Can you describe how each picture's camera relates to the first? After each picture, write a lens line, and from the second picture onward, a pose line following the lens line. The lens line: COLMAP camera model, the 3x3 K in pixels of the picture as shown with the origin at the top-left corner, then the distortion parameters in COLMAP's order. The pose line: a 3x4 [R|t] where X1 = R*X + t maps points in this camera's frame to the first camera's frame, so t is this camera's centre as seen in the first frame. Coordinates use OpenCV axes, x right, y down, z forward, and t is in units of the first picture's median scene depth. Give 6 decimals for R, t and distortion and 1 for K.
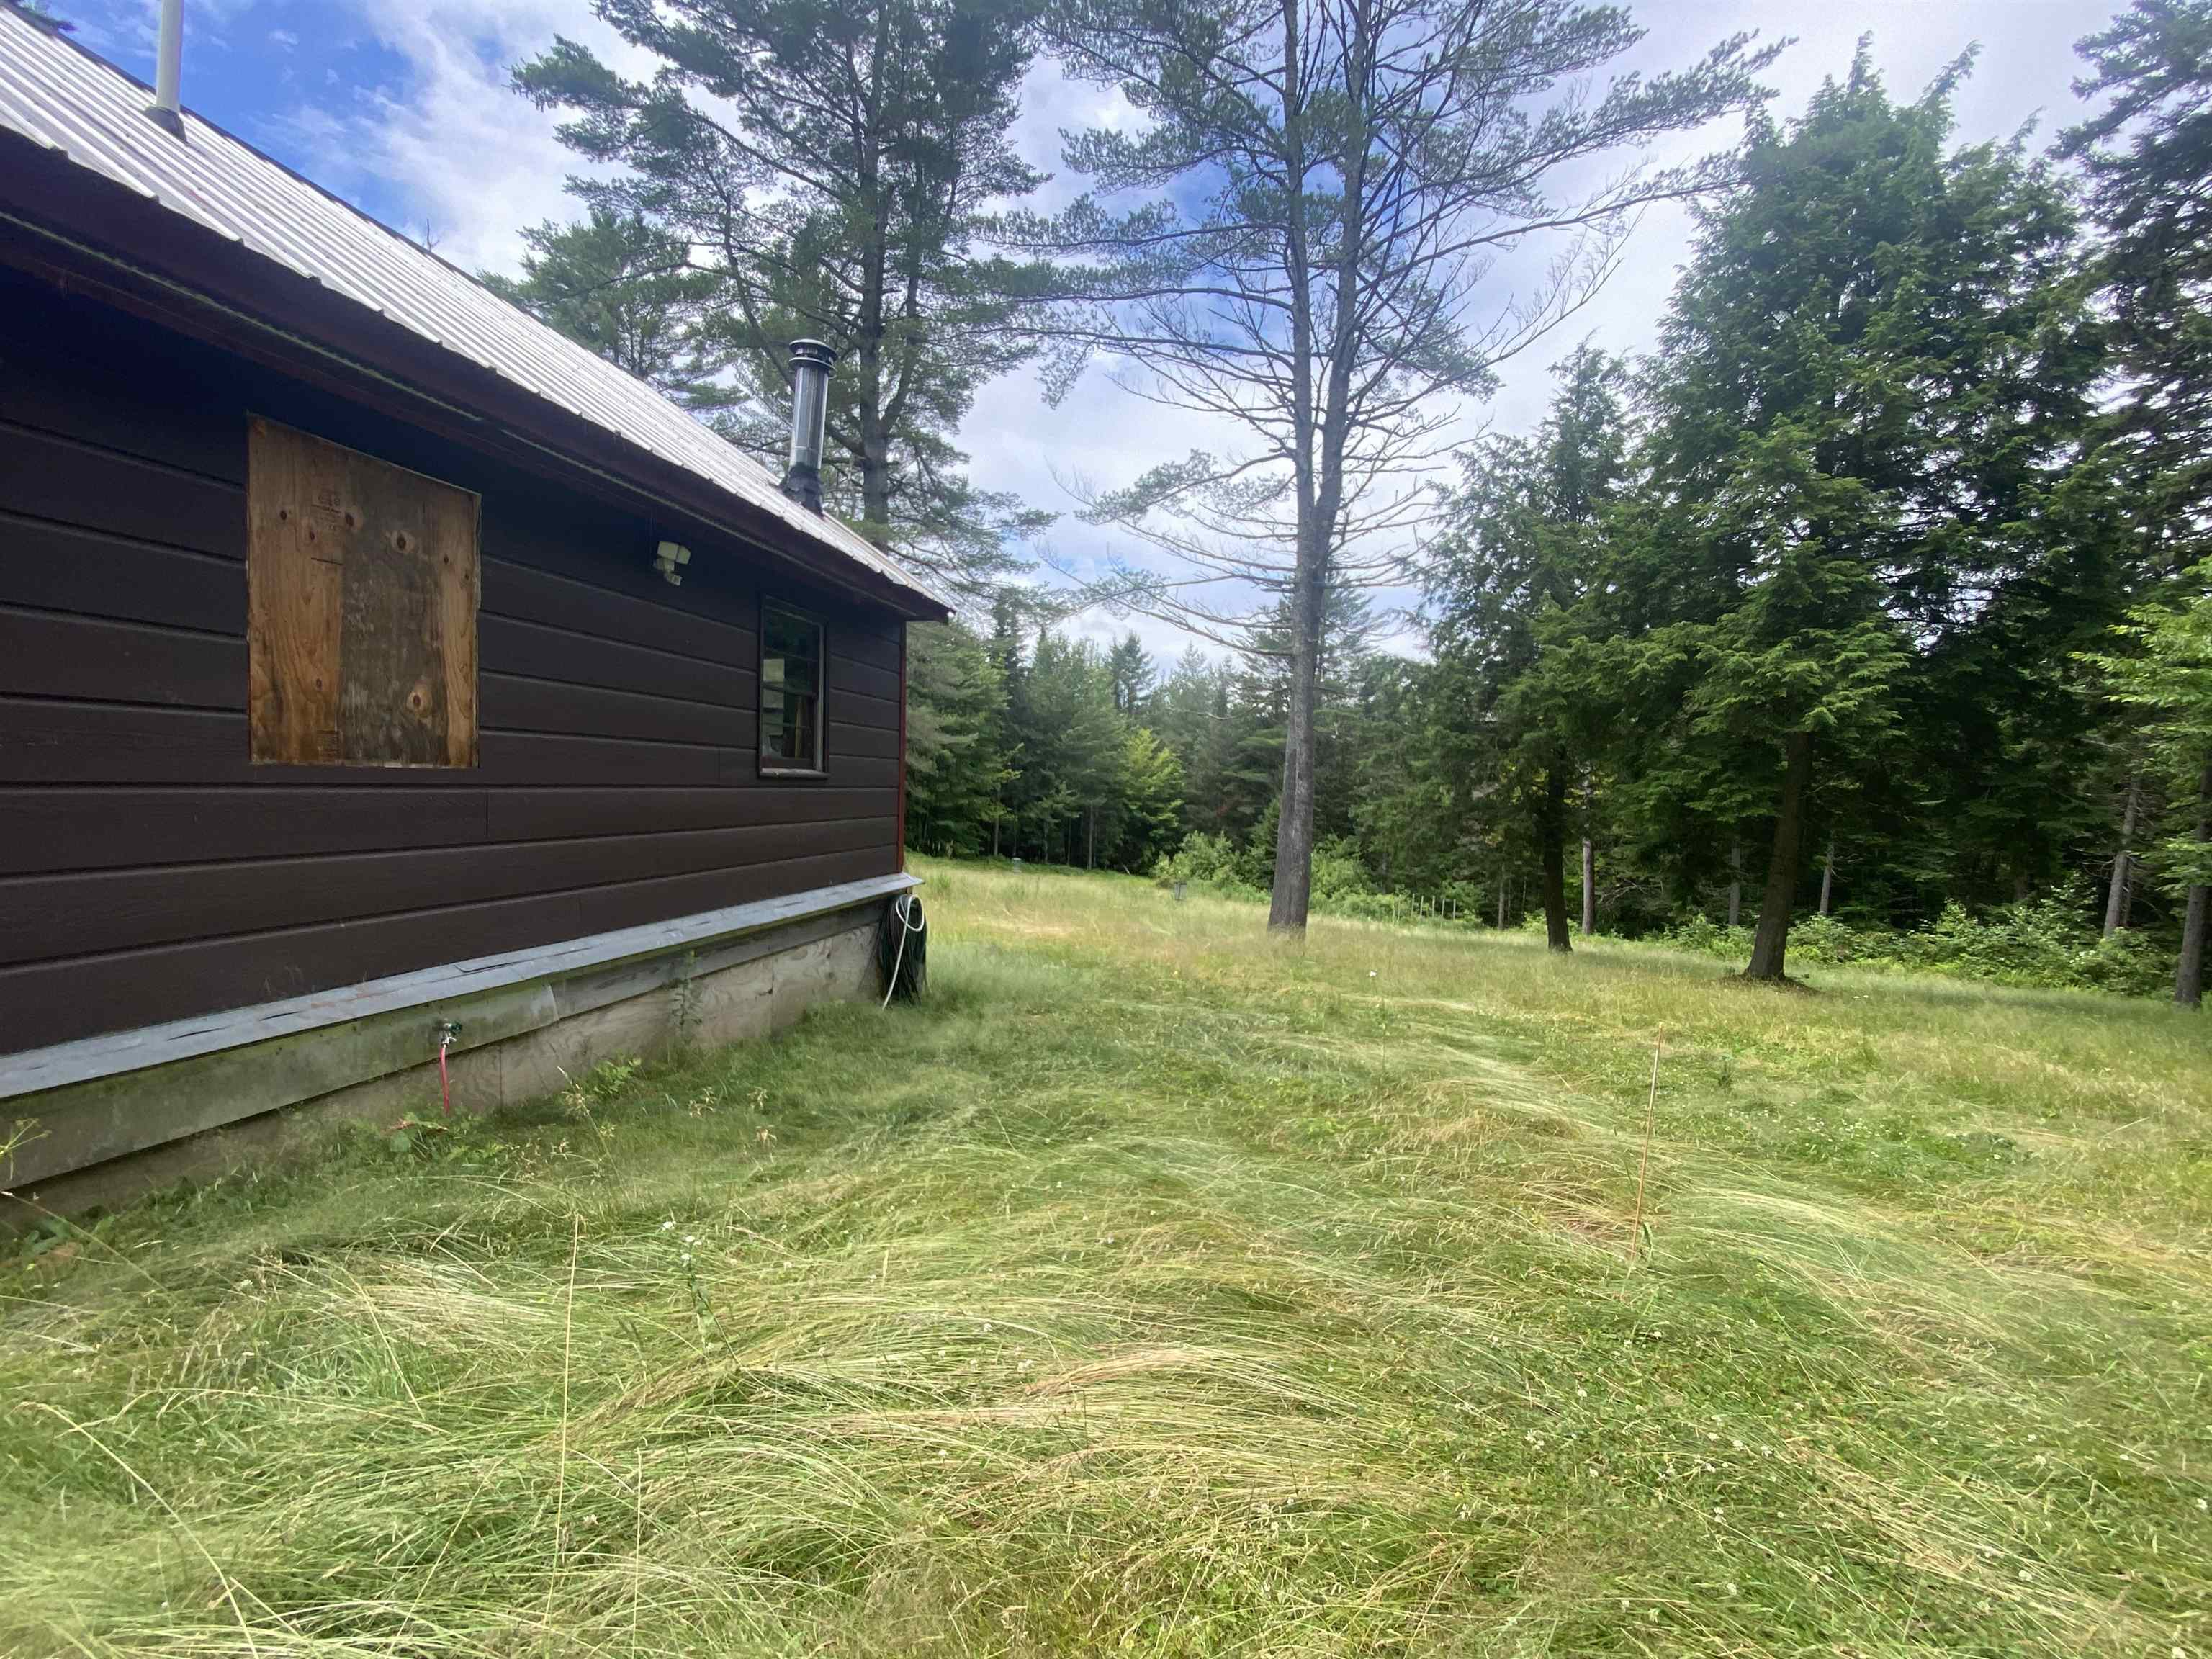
lens RADIAL K [[952.2, 0, 1094.4], [0, 952.2, 834.7], [0, 0, 1]] dist [0.004196, -0.014451]
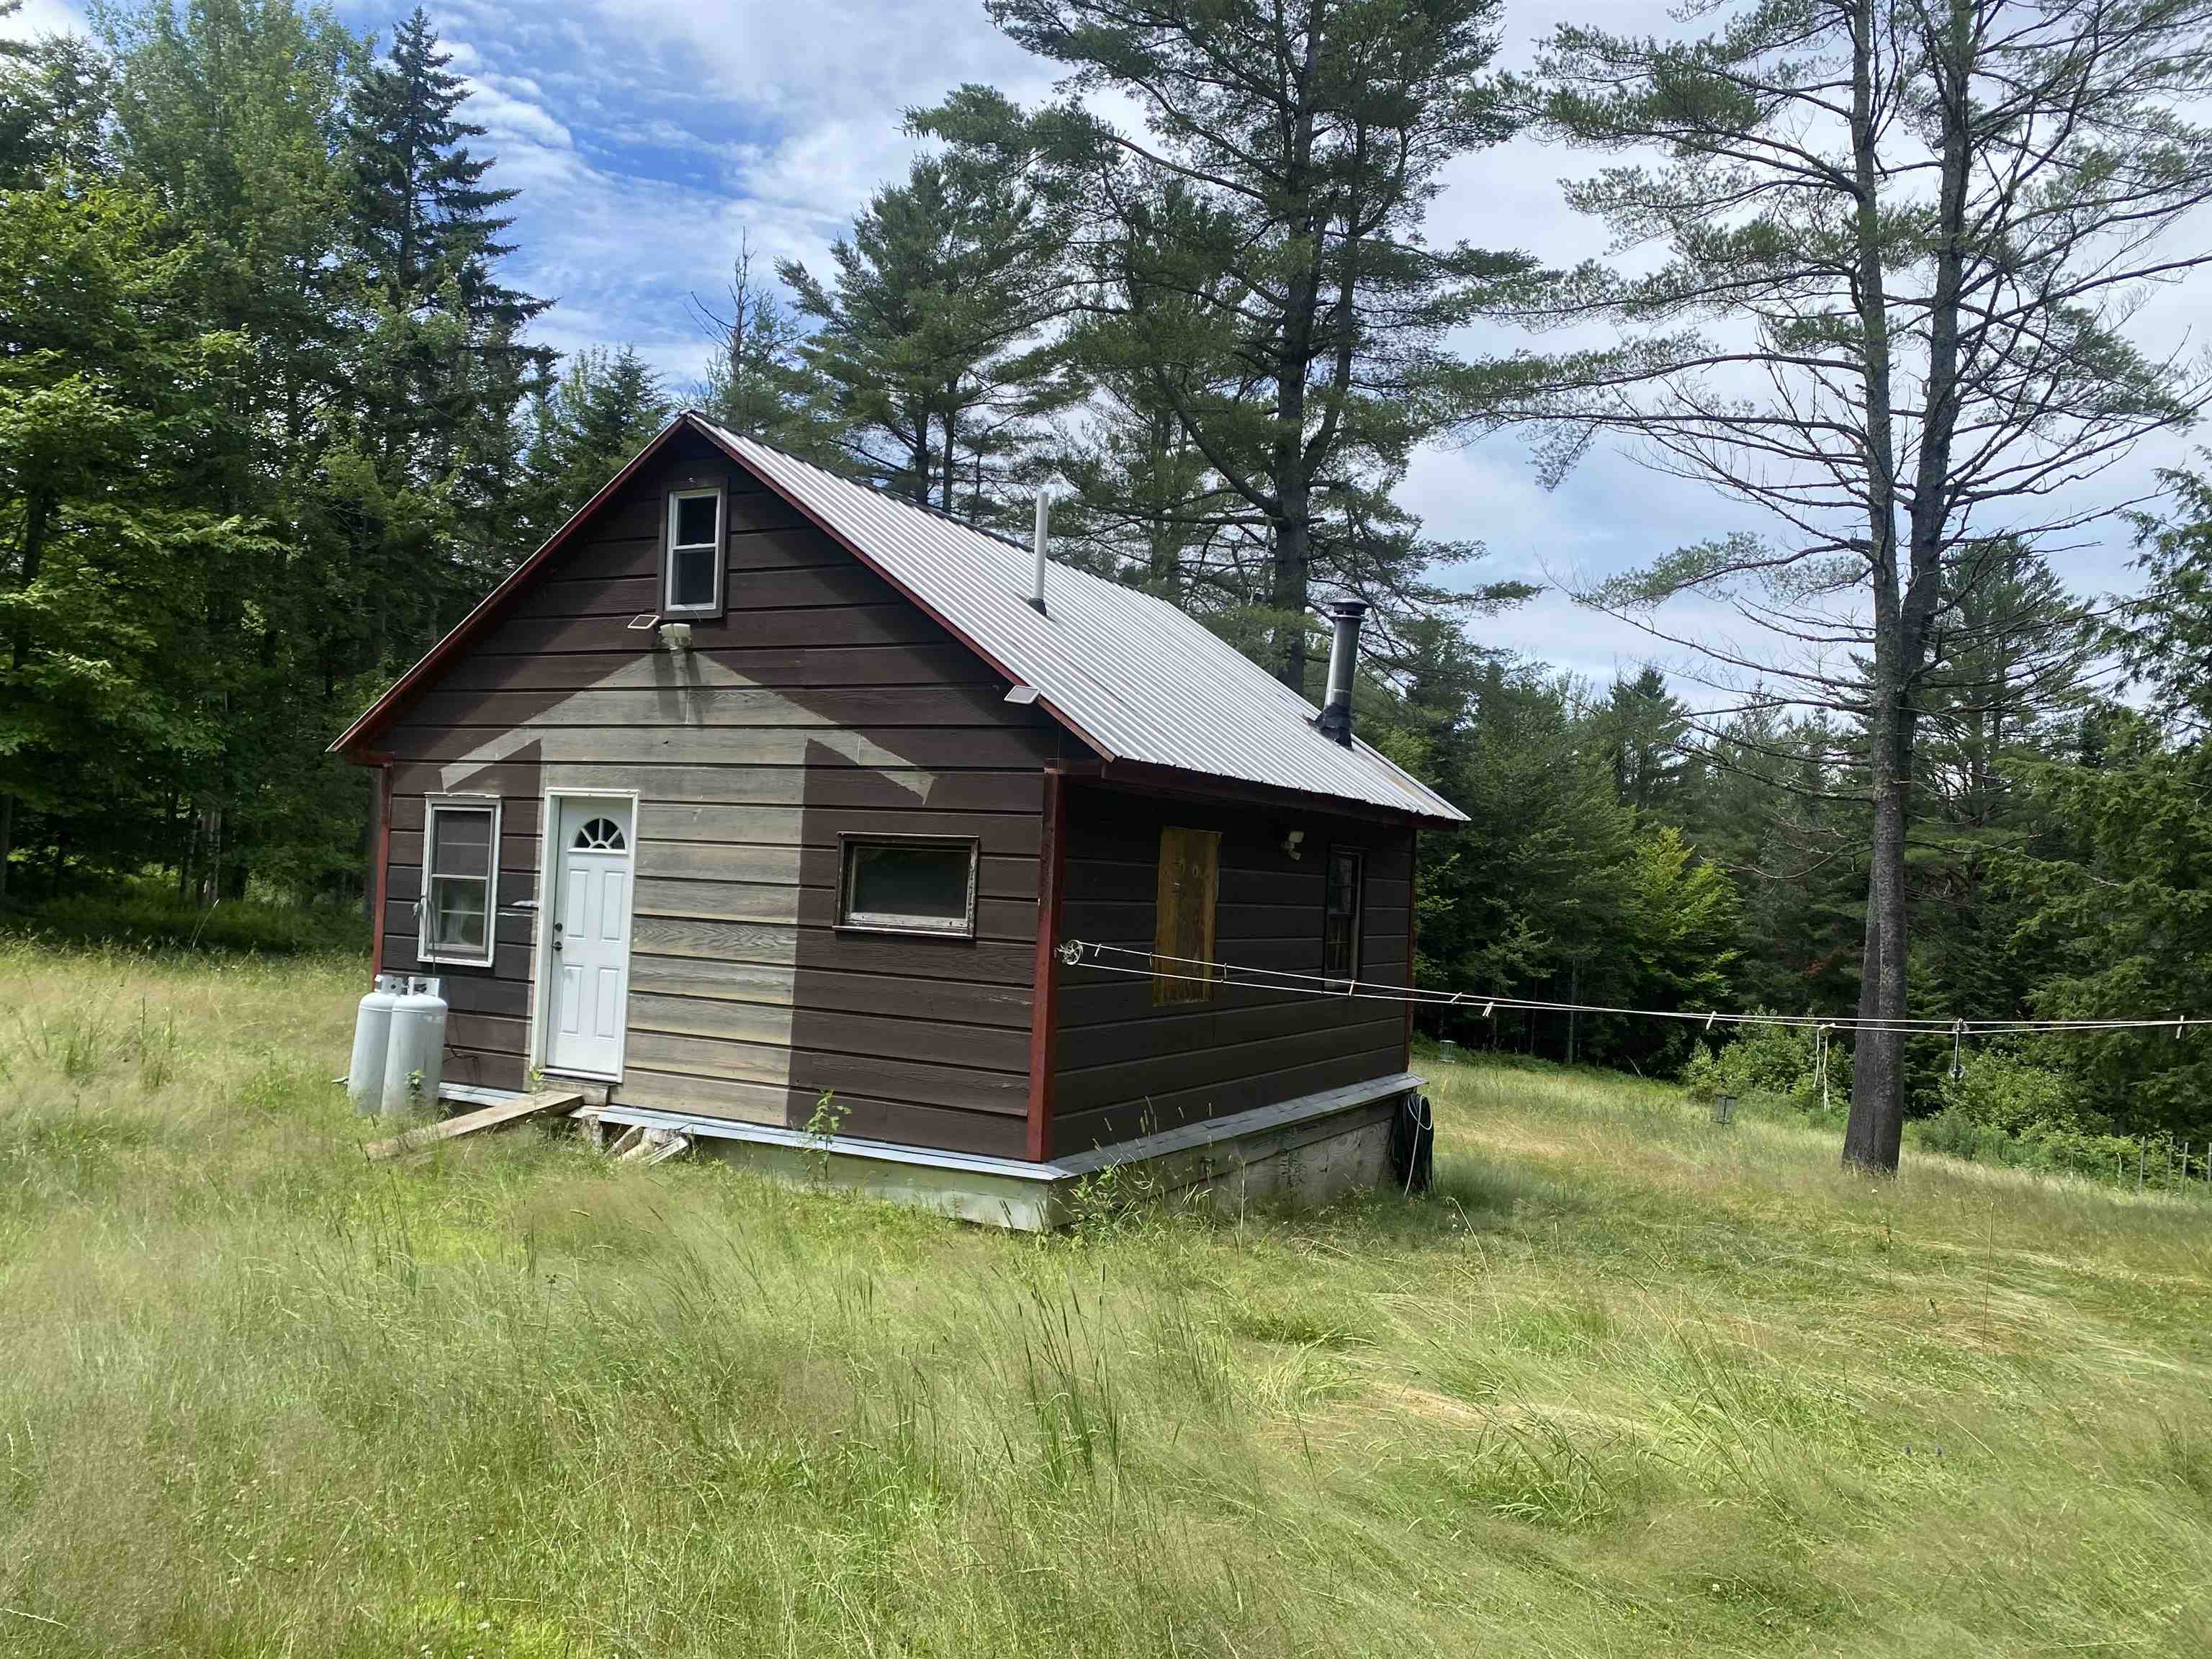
lens RADIAL K [[1684.1, 0, 1106.0], [0, 1684.1, 829.5], [0, 0, 1]] dist [0.056712, -0.044837]
pose [[0.963780, 0.008492, -0.266562, -0.012857], [-0.033274, 0.995512, -0.088592, -0.019007], [0.264613, 0.094253, 0.959738, -0.342898]]
